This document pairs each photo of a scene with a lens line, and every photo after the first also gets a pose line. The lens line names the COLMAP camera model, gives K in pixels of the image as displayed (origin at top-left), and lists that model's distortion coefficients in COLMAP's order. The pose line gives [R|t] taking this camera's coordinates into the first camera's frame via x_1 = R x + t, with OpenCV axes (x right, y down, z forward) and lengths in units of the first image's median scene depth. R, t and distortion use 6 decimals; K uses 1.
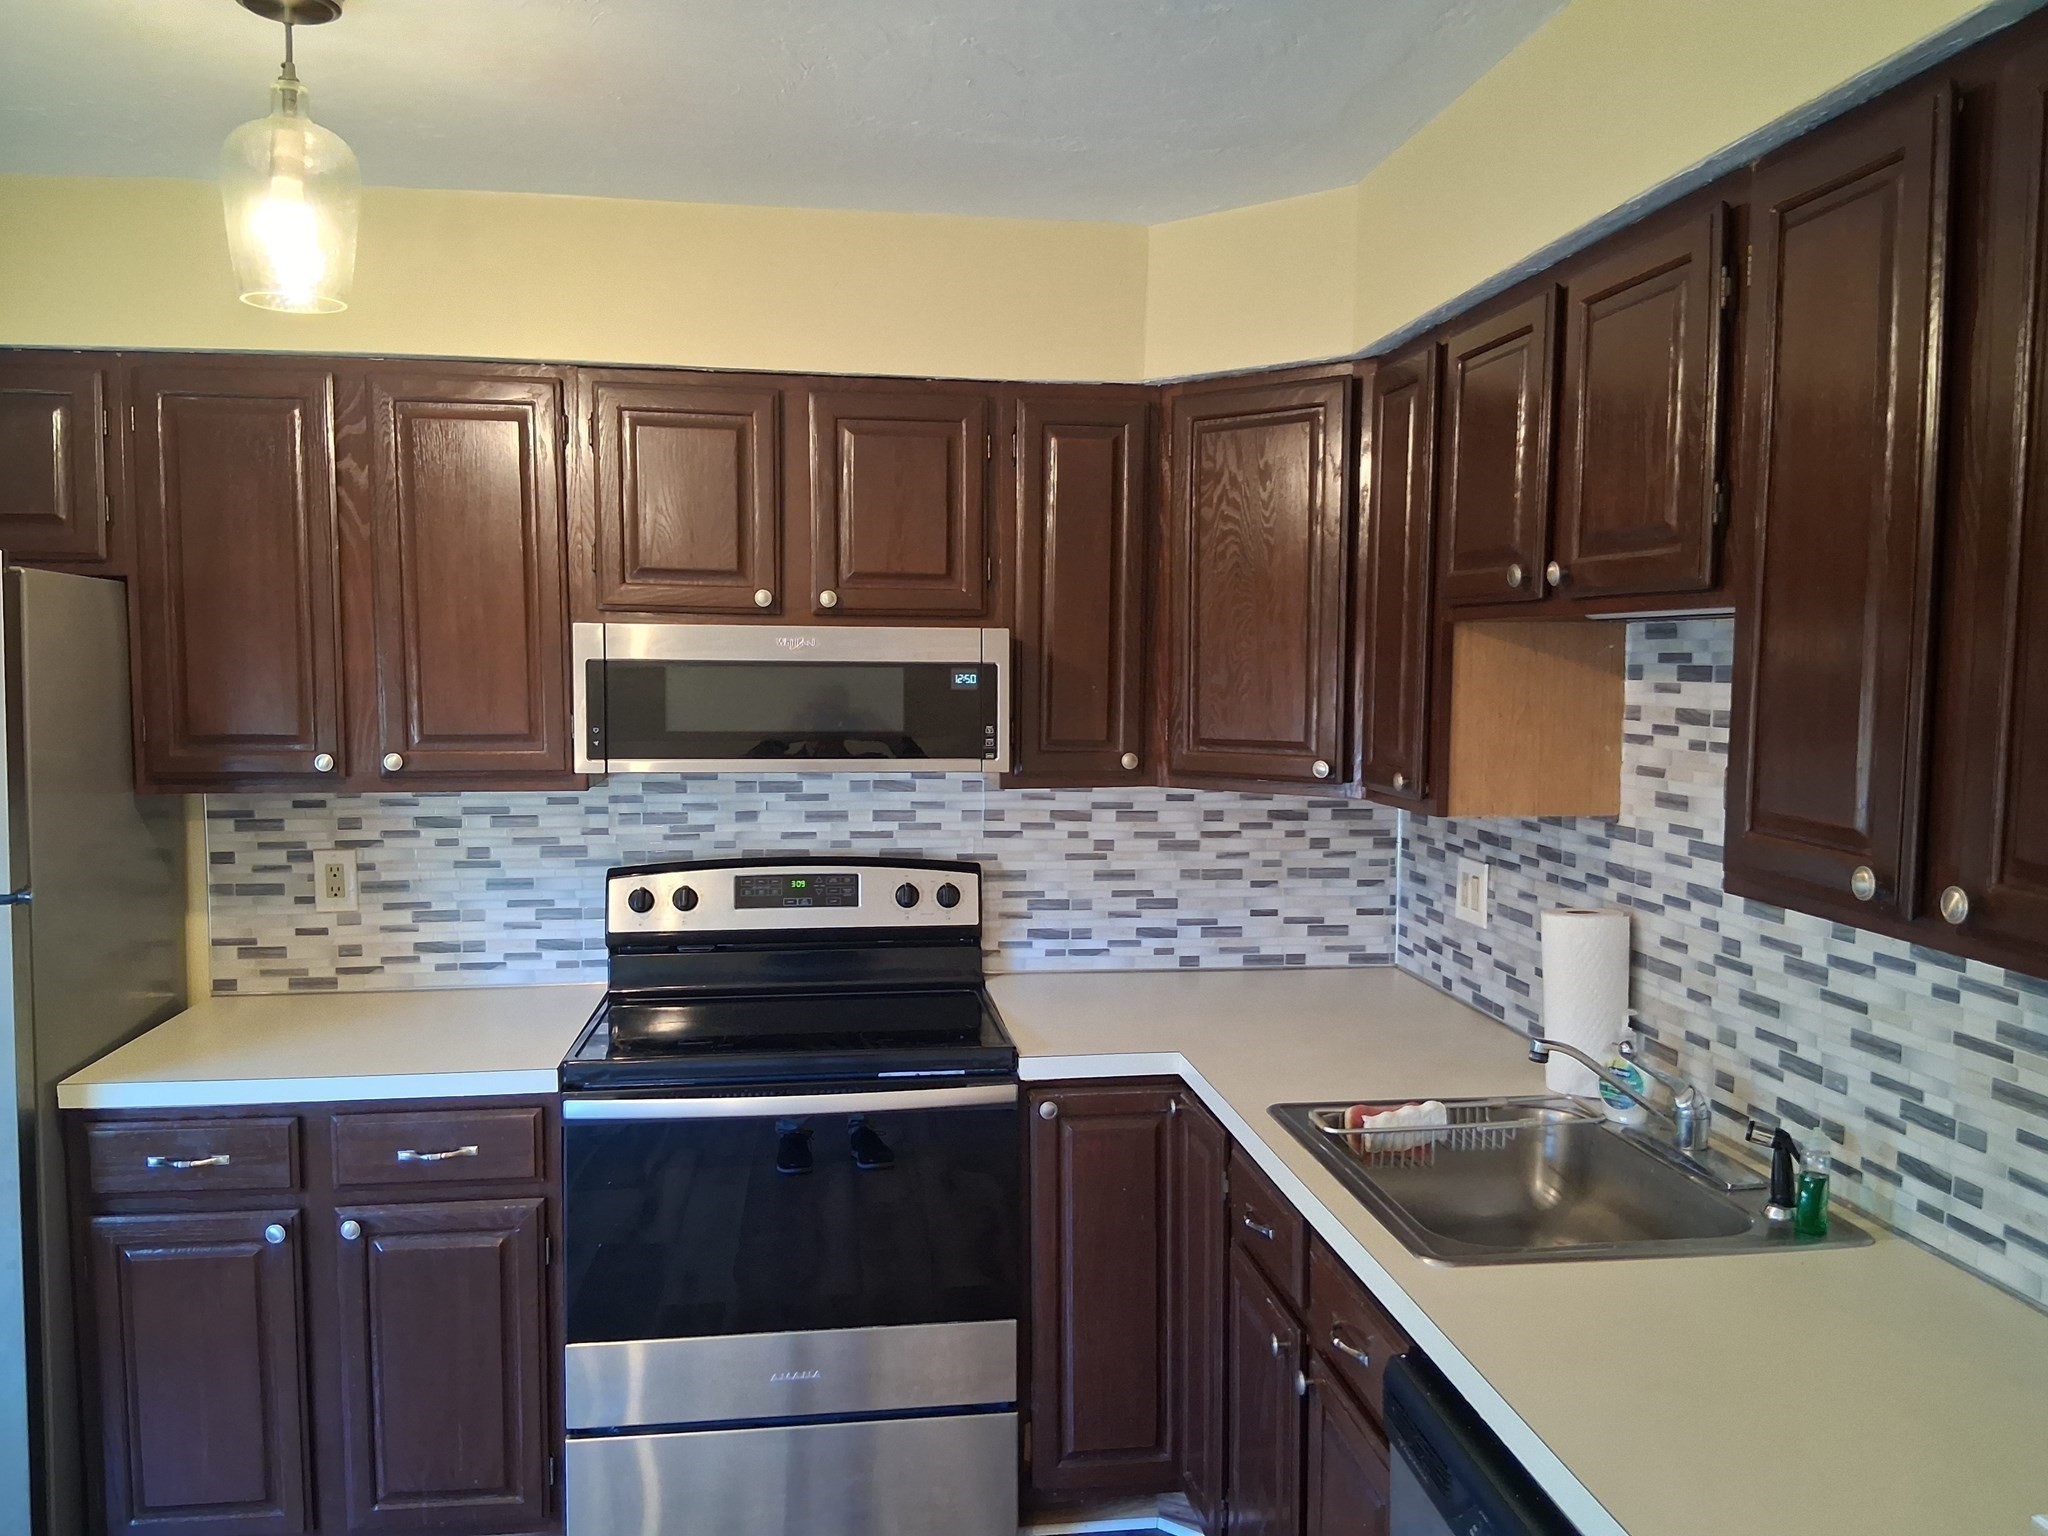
lens RADIAL K [[1523.7, 0, 1012.7], [0, 1523.7, 776.7], [0, 0, 1]] dist [0.116546, -0.169535]
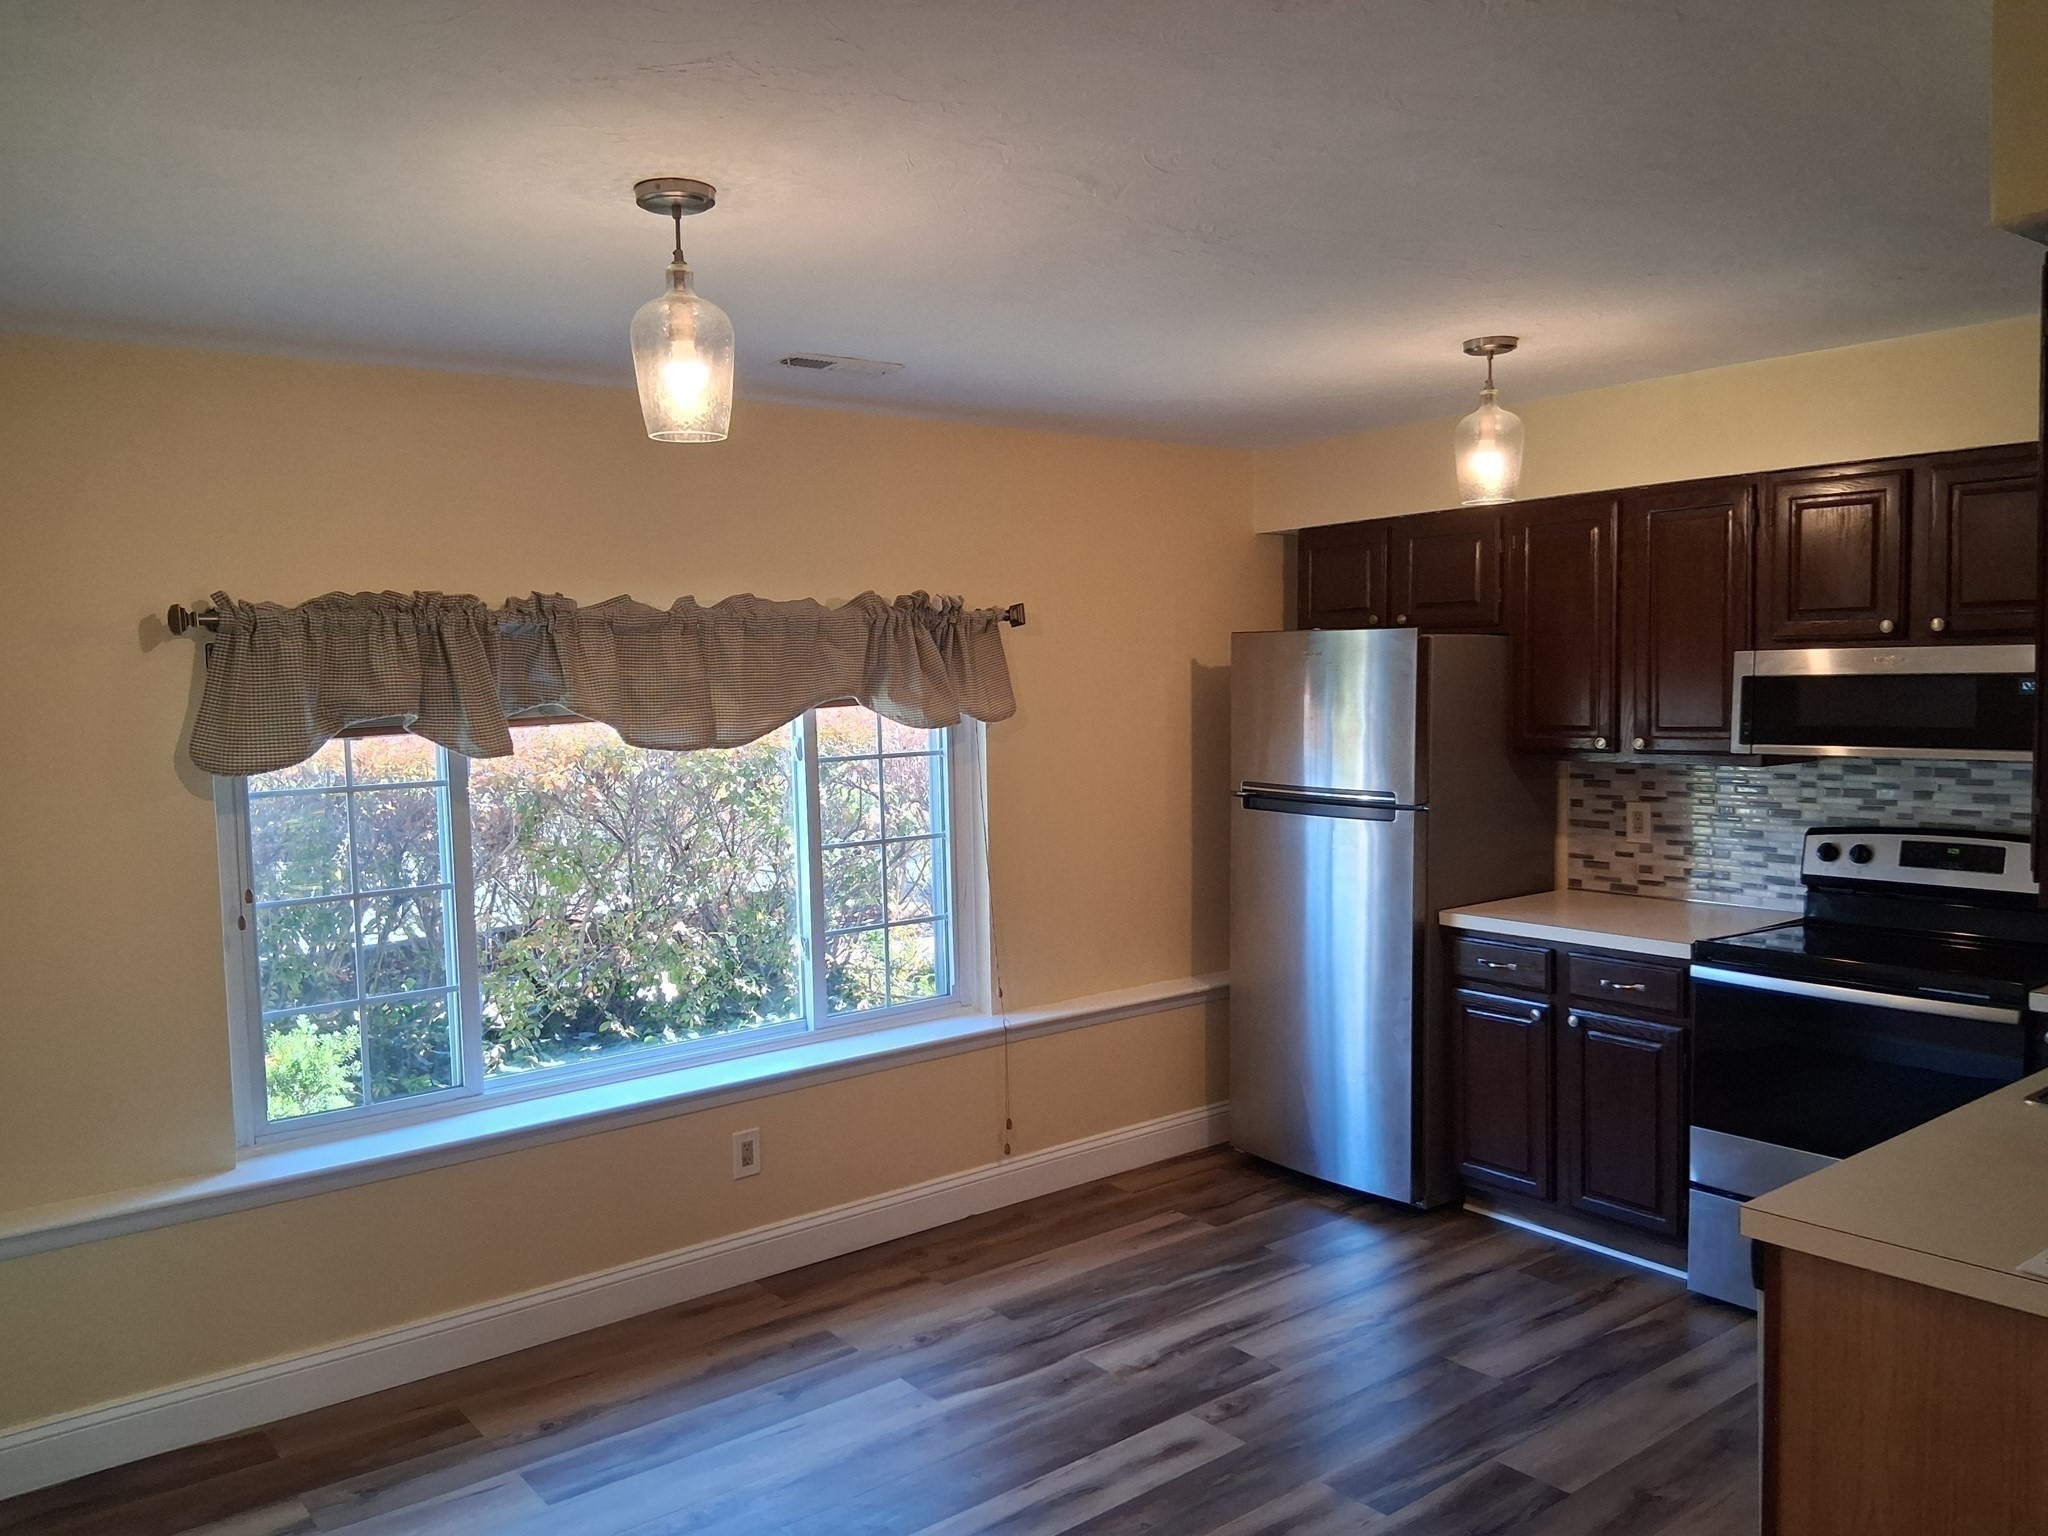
lens RADIAL K [[1523.7, 0, 1012.7], [0, 1523.7, 776.7], [0, 0, 1]] dist [0.116546, -0.169535]
pose [[0.502045, 0.041483, -0.863846, 0.565677], [-0.041534, 0.998853, 0.023828, 0.011622], [0.863844, 0.023916, 0.503192, -0.298268]]
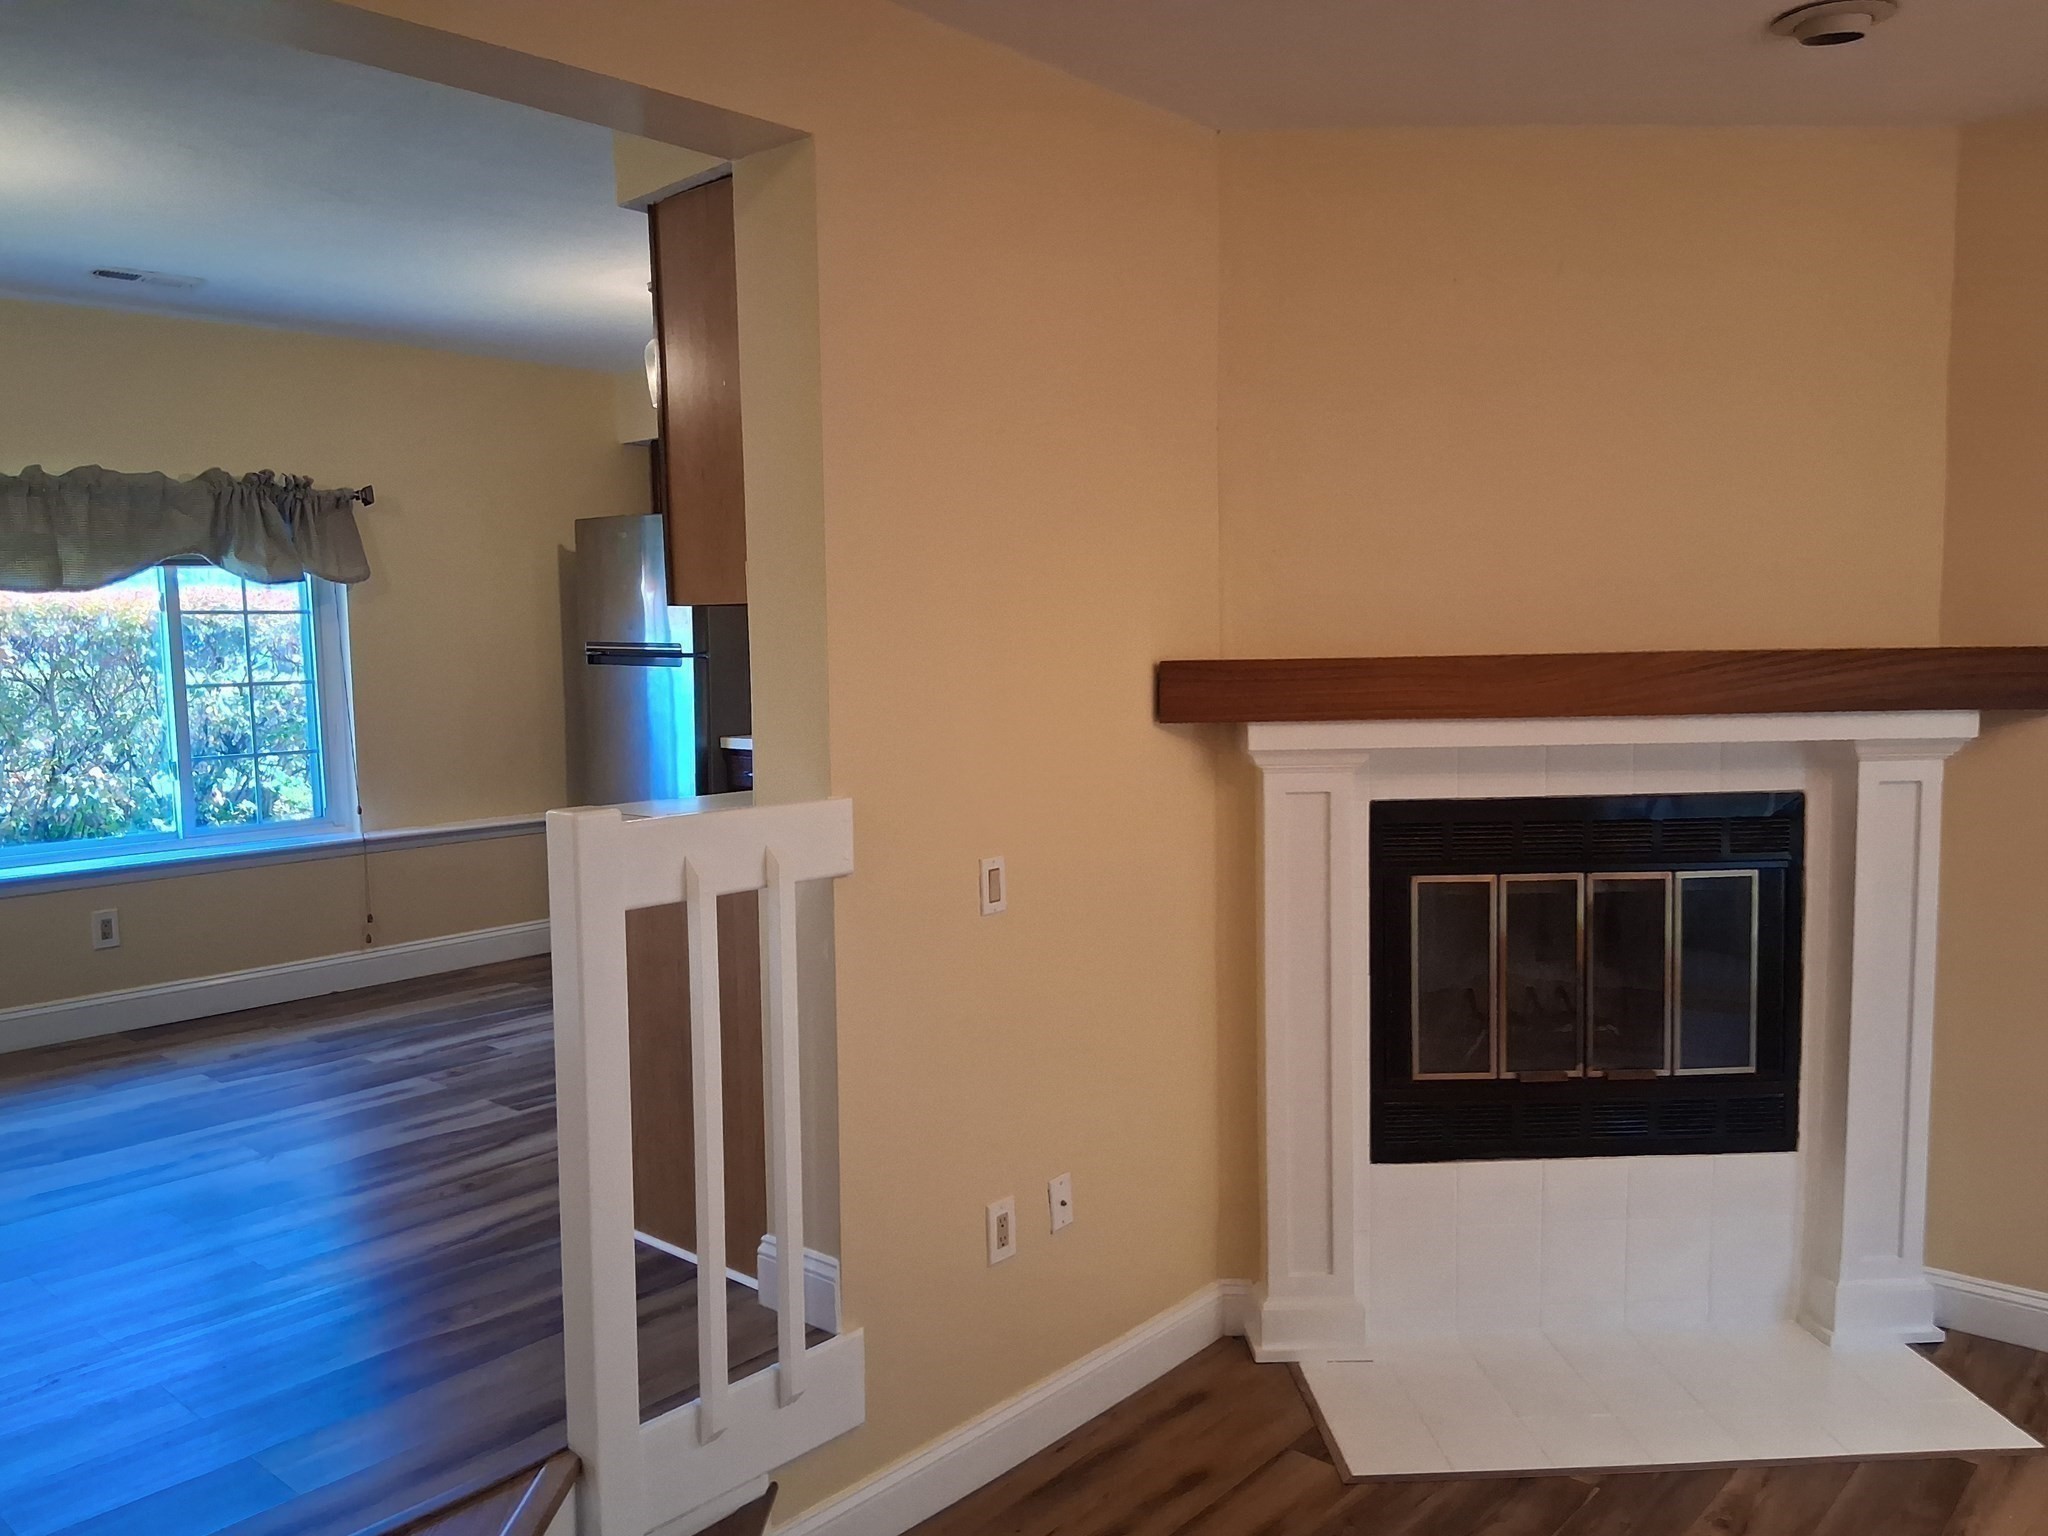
lens RADIAL K [[1548.1, 0, 1018.5], [0, 1548.1, 793.9], [0, 0, 1]] dist [0.096529, -0.171973]
pose [[0.649142, 0.062744, -0.758075, 1.166042], [-0.039218, 0.998027, 0.049021, 0.115720], [0.759655, -0.002092, 0.650323, -0.165363]]
